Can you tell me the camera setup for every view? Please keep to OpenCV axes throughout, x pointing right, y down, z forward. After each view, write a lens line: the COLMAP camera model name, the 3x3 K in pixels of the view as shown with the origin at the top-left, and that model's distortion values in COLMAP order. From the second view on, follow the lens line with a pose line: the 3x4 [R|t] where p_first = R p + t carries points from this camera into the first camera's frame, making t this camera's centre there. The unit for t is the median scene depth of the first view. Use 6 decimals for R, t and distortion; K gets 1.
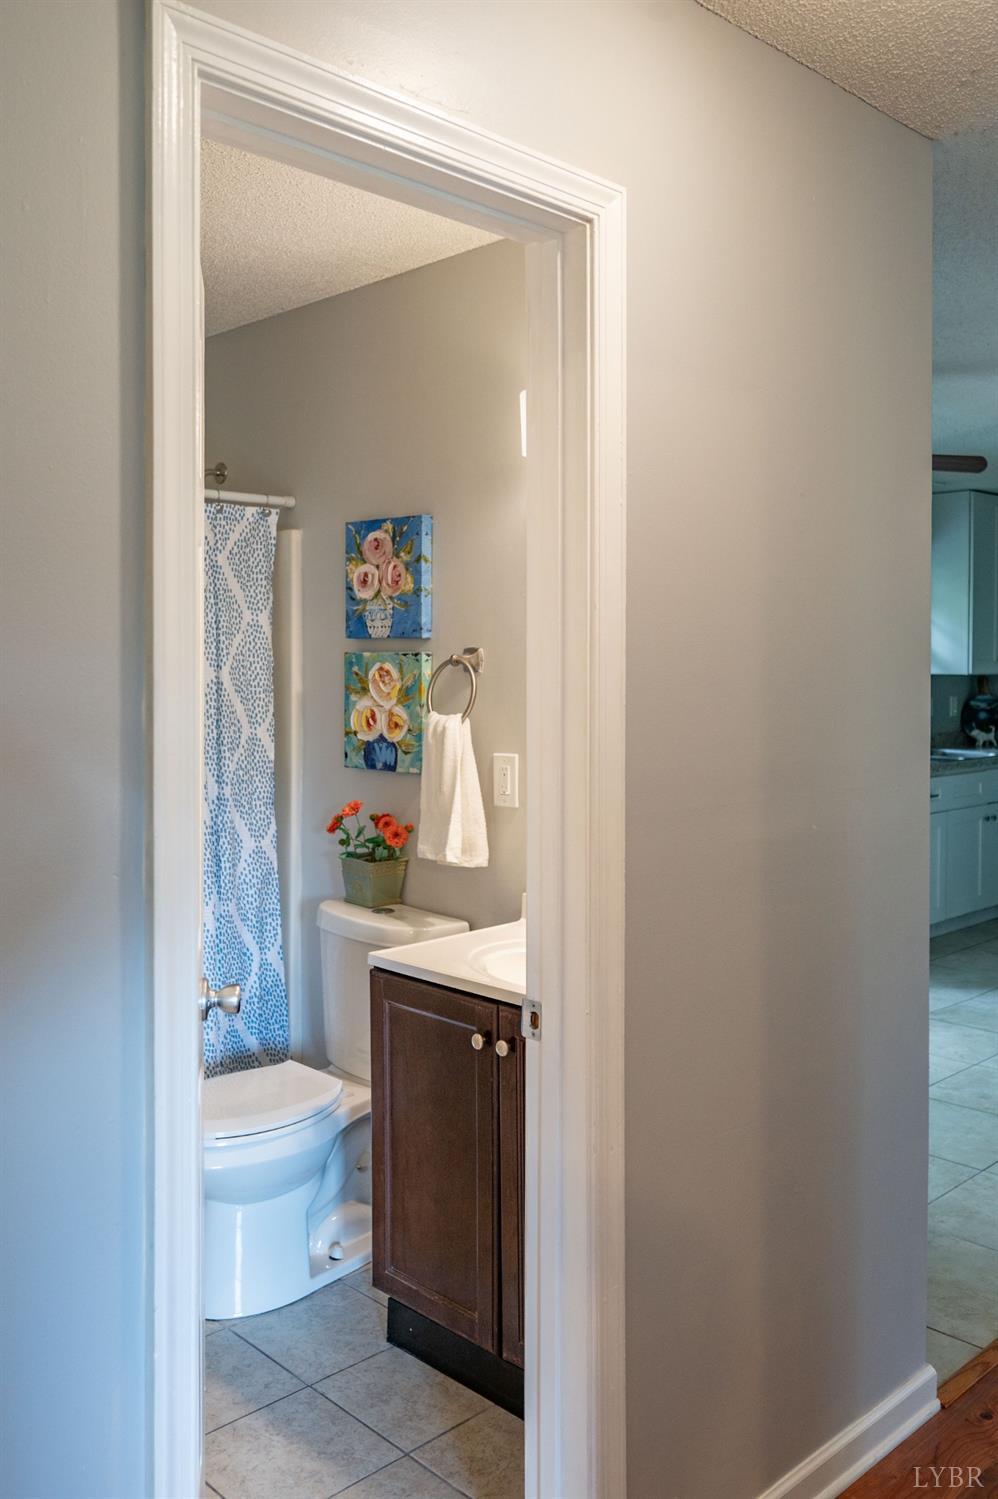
lens RADIAL K [[1257.8, 0, 499.6], [0, 1257.8, 753.9], [0, 0, 1]] dist [0.015332, 0.000646]
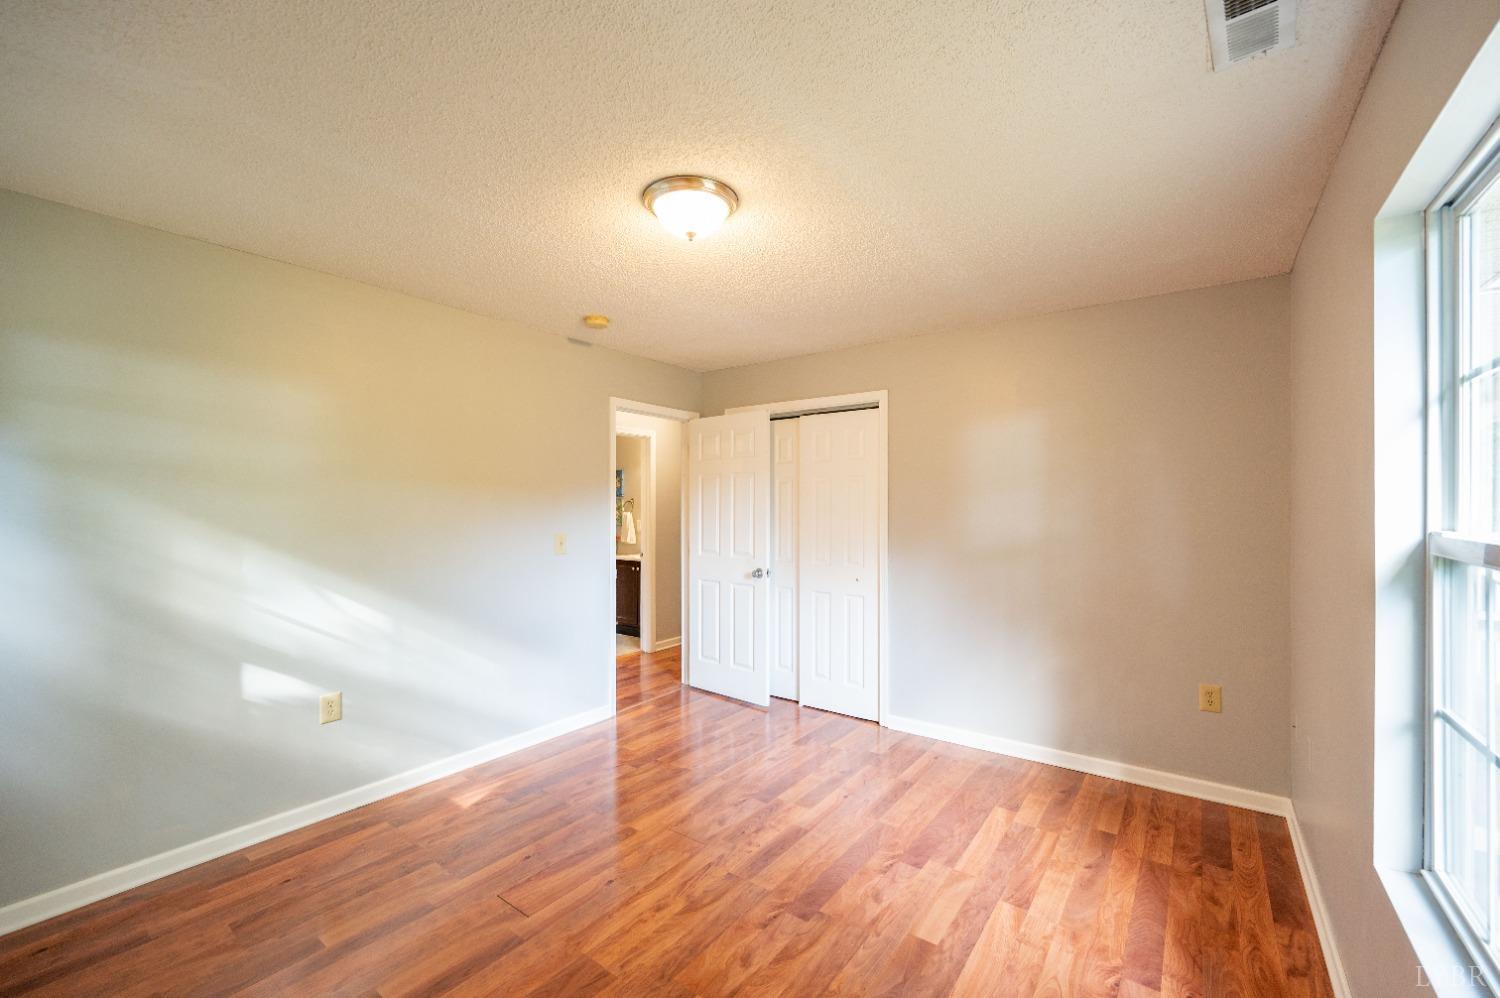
lens RADIAL K [[627.7, 0, 749.8], [0, 627.7, 502.4], [0, 0, 1]] dist [-0.003020, -0.000359]
pose [[0.987007, 0.002119, 0.160661, 0.032965], [0.004978, 0.999030, -0.043756, 0.036006], [-0.160598, 0.043987, 0.986039, -1.349840]]
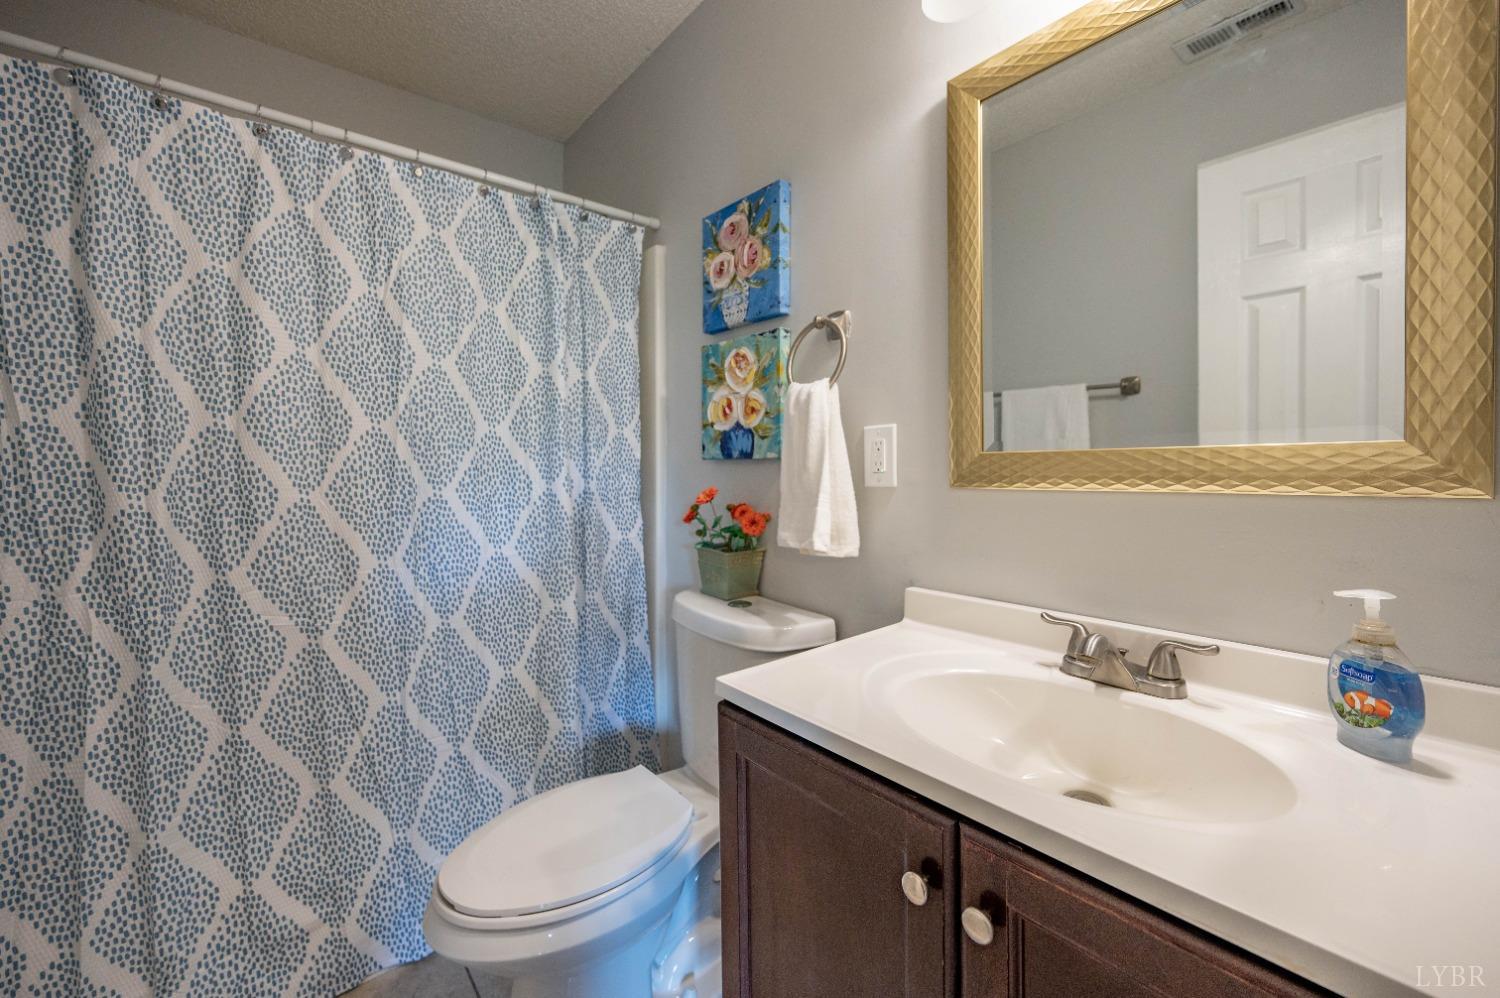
lens RADIAL K [[627.7, 0, 754.9], [0, 627.7, 494.5], [0, 0, 1]] dist [-0.003020, -0.000359]
pose [[0.997085, -0.004983, -0.076135, -0.044216], [0.003682, 0.999845, -0.017223, 0.049962], [0.076209, 0.016893, 0.996949, 0.520036]]
